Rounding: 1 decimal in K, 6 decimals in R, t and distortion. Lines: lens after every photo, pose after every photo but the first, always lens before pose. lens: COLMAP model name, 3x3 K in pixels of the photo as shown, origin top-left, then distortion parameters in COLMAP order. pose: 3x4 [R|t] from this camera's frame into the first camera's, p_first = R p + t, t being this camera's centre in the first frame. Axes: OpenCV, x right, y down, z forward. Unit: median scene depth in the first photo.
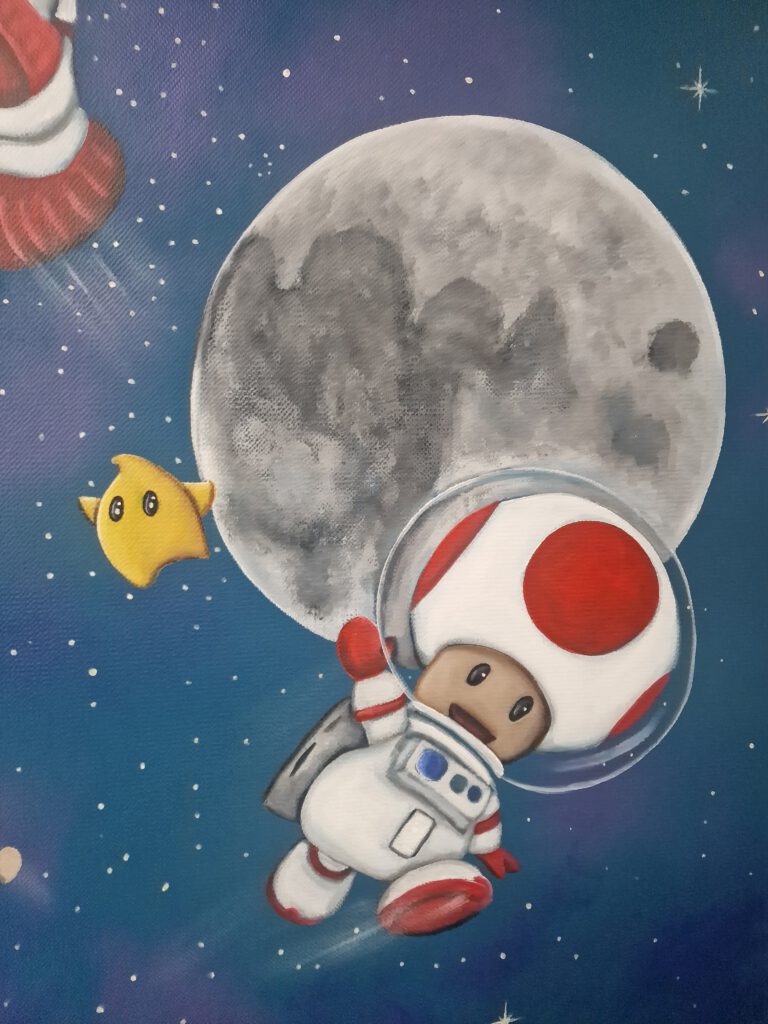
lens RADIAL K [[687.1, 0, 382.5], [0, 687.1, 511.0], [0, 0, 1]] dist [0.056196, -0.045011]
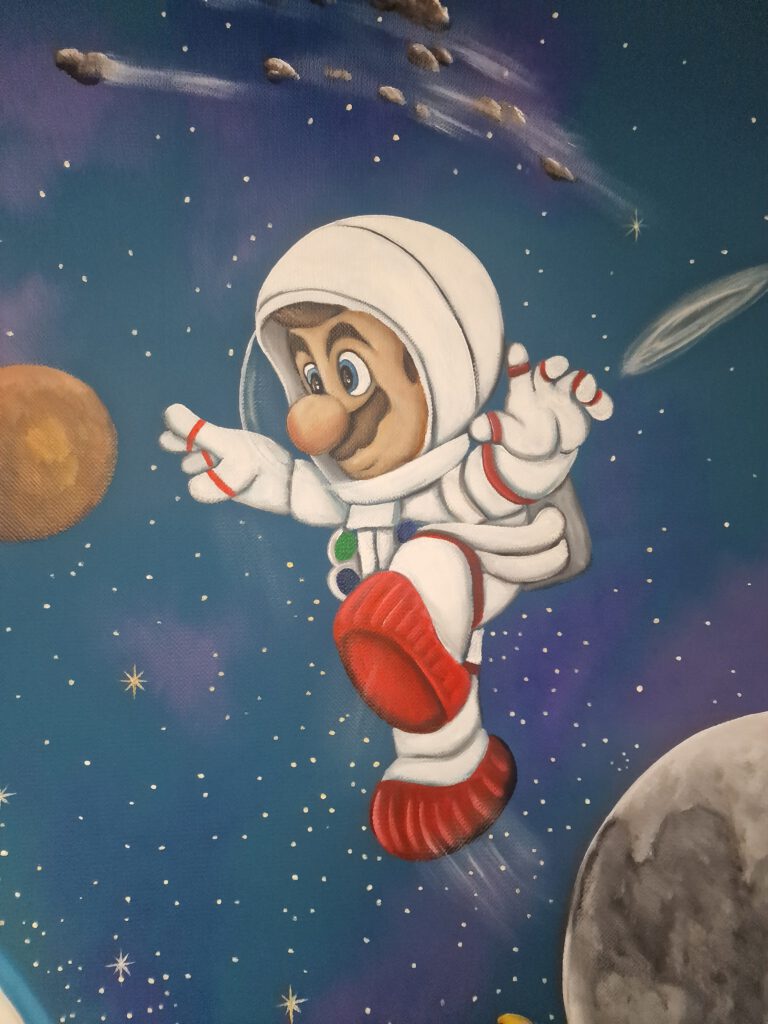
lens RADIAL K [[687.1, 0, 377.4], [0, 687.1, 516.7], [0, 0, 1]] dist [0.056196, -0.045011]
pose [[0.998541, -0.002813, -0.053925, -0.497386], [-0.005255, 0.988842, -0.148877, -0.689076], [0.053742, 0.148943, 0.987384, -0.270865]]
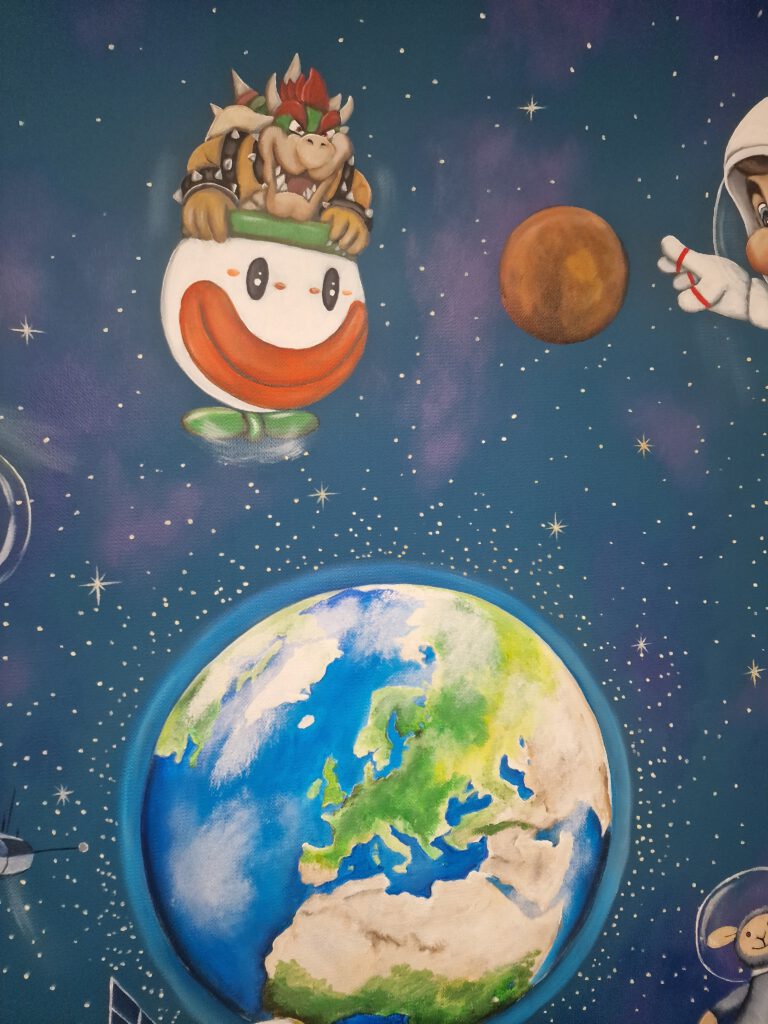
lens RADIAL K [[687.1, 0, 389.4], [0, 687.1, 509.1], [0, 0, 1]] dist [0.056196, -0.045011]
pose [[0.999632, -0.026399, -0.006255, -1.463357], [0.025879, 0.997050, -0.072258, -0.369649], [0.008144, 0.072070, 0.997366, -0.642670]]
